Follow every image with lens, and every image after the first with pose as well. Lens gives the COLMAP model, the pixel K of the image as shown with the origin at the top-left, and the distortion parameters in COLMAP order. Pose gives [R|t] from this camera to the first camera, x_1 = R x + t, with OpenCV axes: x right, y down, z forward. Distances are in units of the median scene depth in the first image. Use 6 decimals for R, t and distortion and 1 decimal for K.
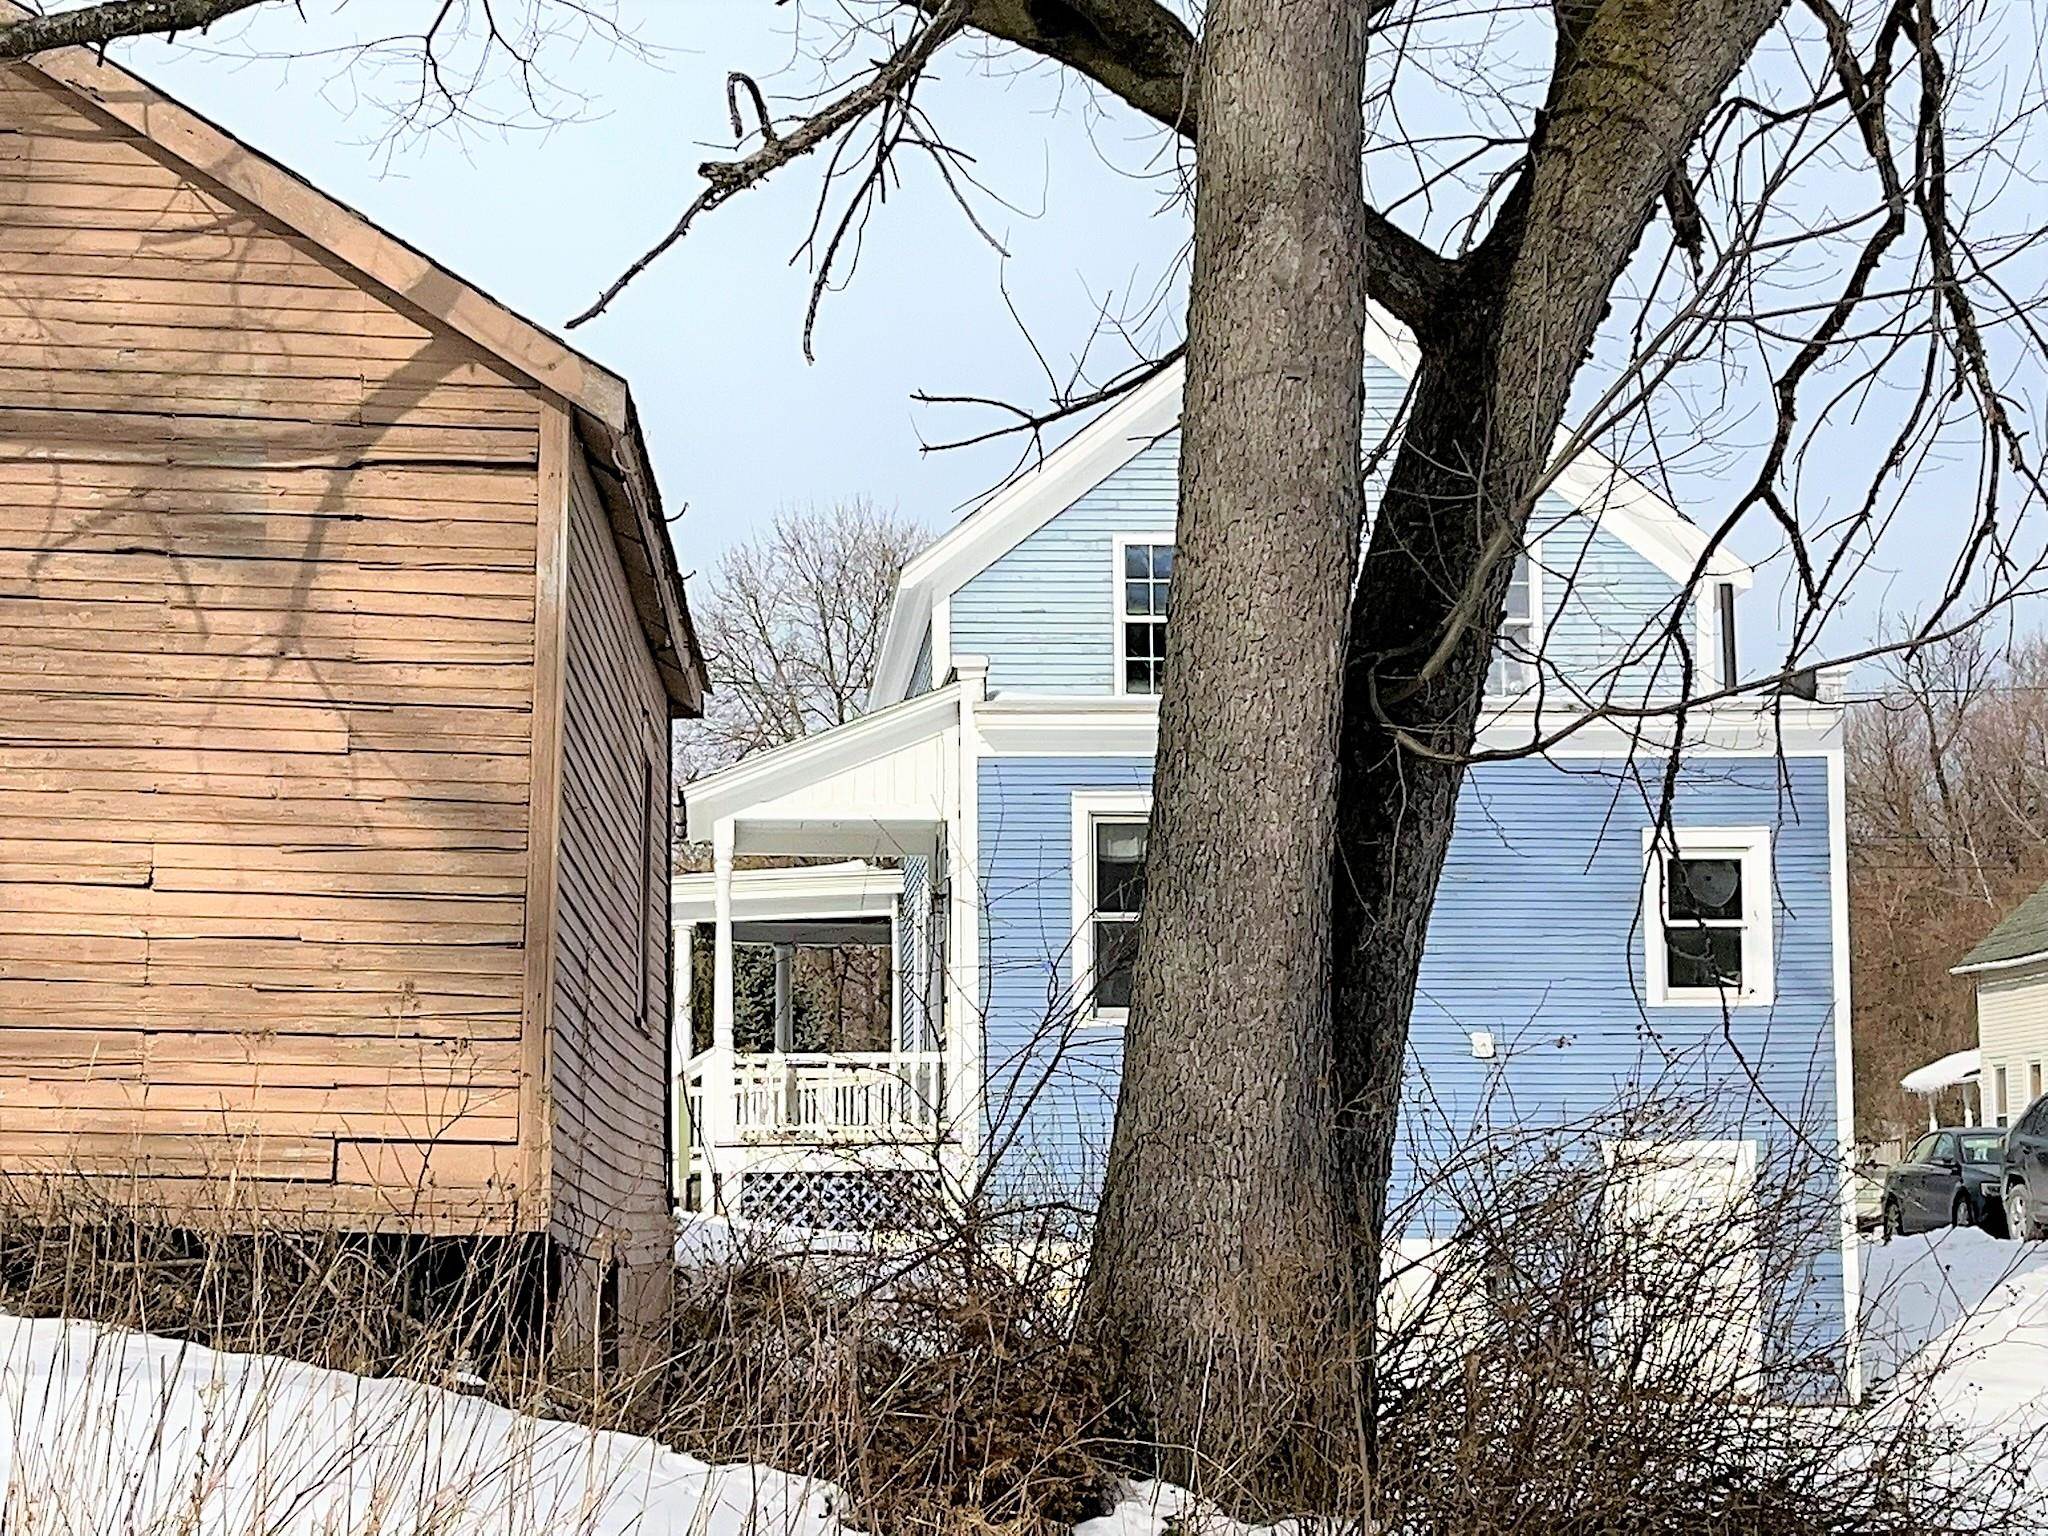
lens RADIAL K [[3932.8, 0, 1024.0], [0, 3932.8, 768.0], [0, 0, 1]] dist [0.083425, 0.119110]
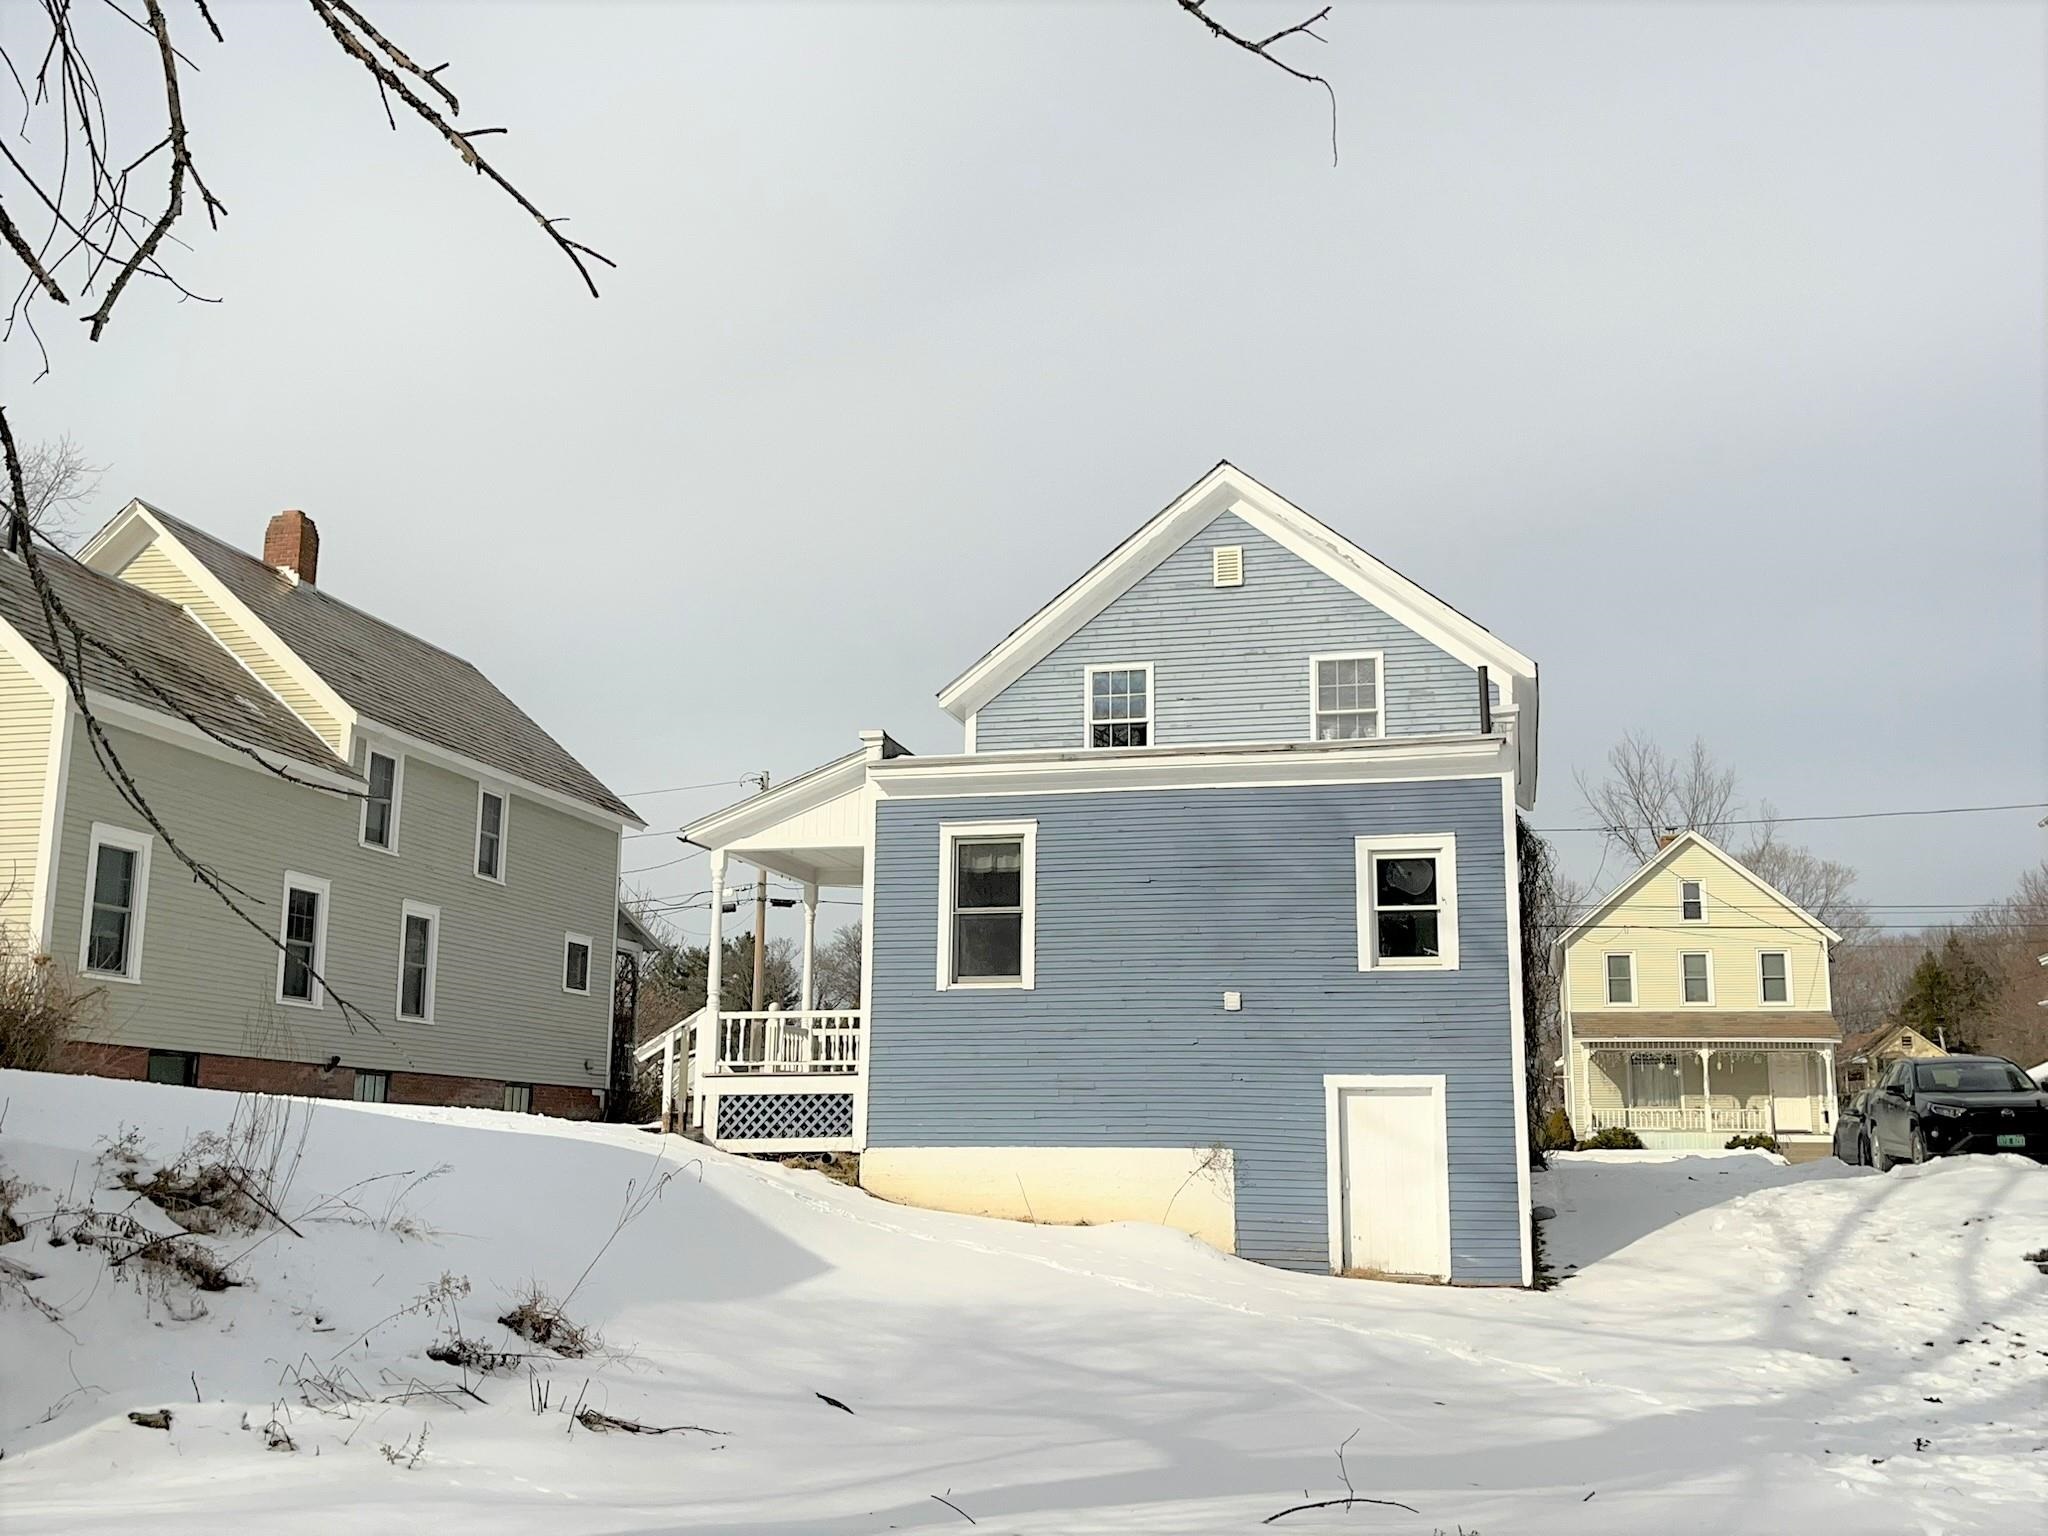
lens RADIAL K [[1973.8, 0, 1024.0], [0, 1973.8, 768.0], [0, 0, 1]] dist [0.099382, -0.003223]
pose [[0.956676, -0.043008, -0.287959, 0.597688], [0.020086, 0.996423, -0.082090, 0.110056], [0.290459, 0.072750, 0.954118, 0.806282]]
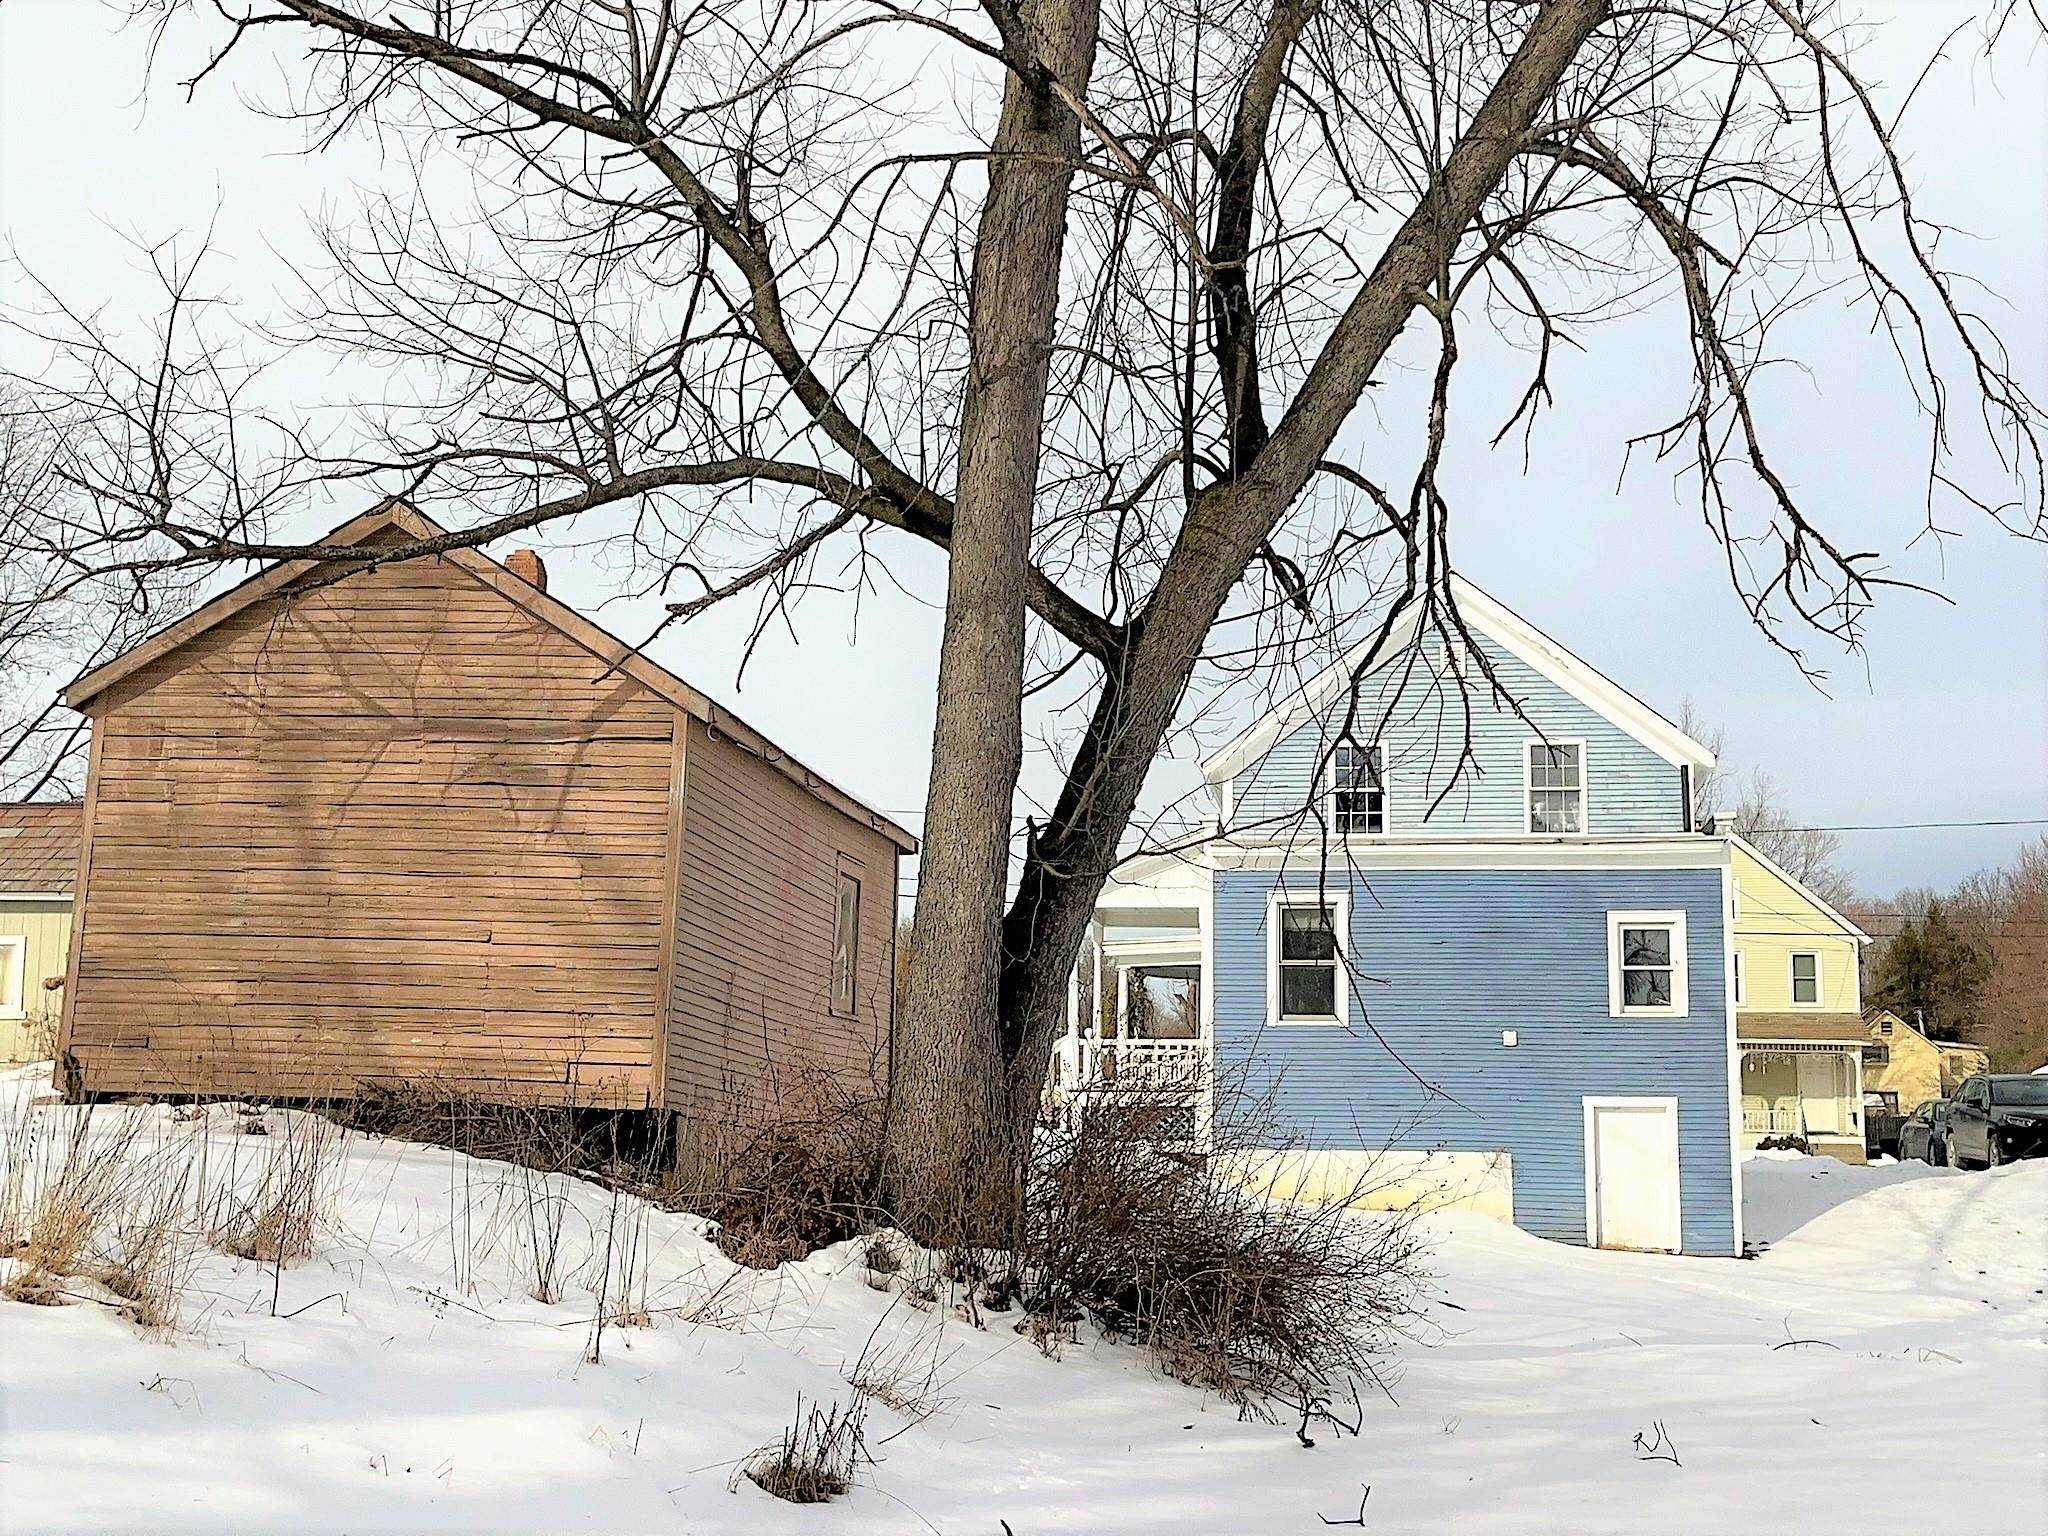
lens RADIAL K [[2444.7, 0, 1024.0], [0, 2444.7, 768.0], [0, 0, 1]] dist [0.084039, 0.004092]
pose [[0.977565, -0.016041, -0.210023, 0.331752], [0.006847, 0.998989, -0.044430, -0.002594], [0.210524, 0.041995, 0.976686, -0.225715]]
